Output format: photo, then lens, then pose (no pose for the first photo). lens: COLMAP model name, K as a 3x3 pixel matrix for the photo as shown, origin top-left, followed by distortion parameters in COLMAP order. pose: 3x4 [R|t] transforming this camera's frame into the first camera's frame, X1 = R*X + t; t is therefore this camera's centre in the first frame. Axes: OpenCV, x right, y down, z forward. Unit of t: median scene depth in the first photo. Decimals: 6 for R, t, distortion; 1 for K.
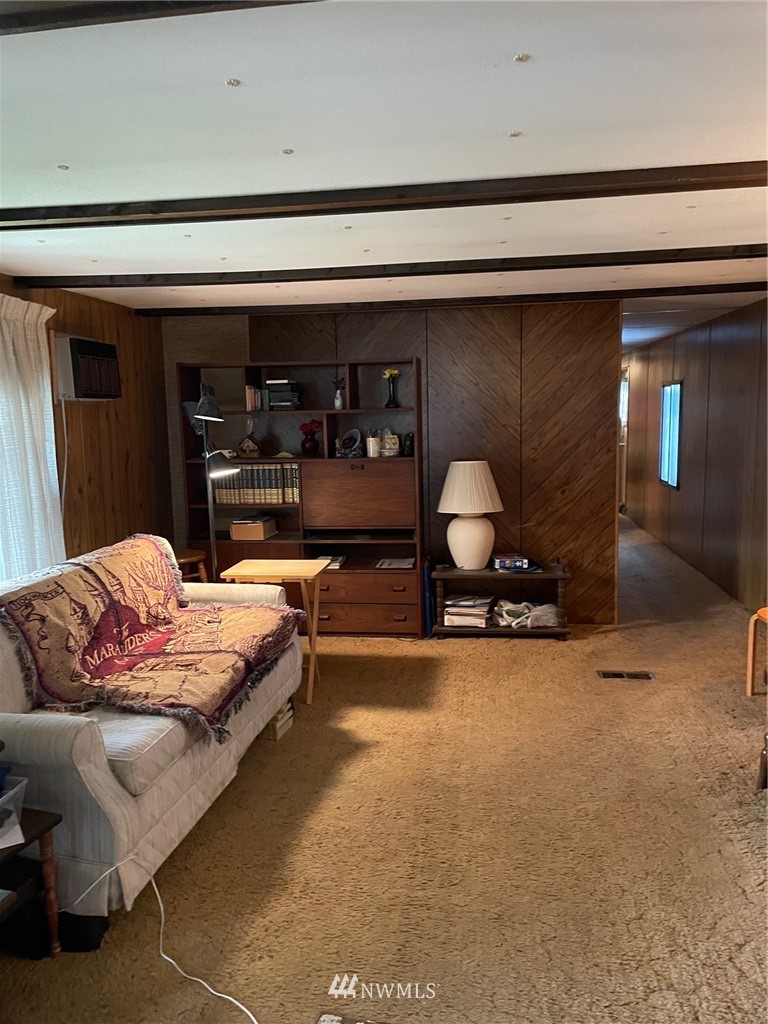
lens RADIAL K [[789.8, 0, 384.0], [0, 789.8, 512.0], [0, 0, 1]] dist [0.098854, -0.121286]
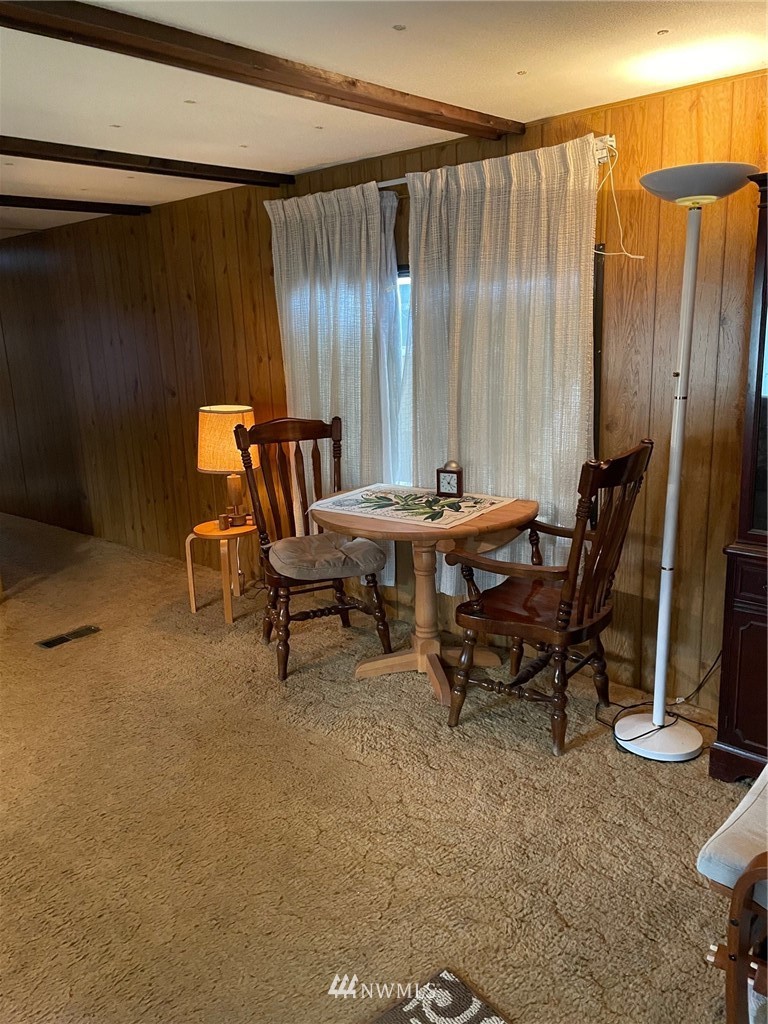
lens RADIAL K [[789.8, 0, 384.0], [0, 789.8, 512.0], [0, 0, 1]] dist [0.098854, -0.121286]
pose [[0.541960, -0.200605, 0.816111, -0.258933], [0.144947, 0.978853, 0.144352, -0.012769], [-0.827810, 0.040060, 0.559576, 0.250194]]
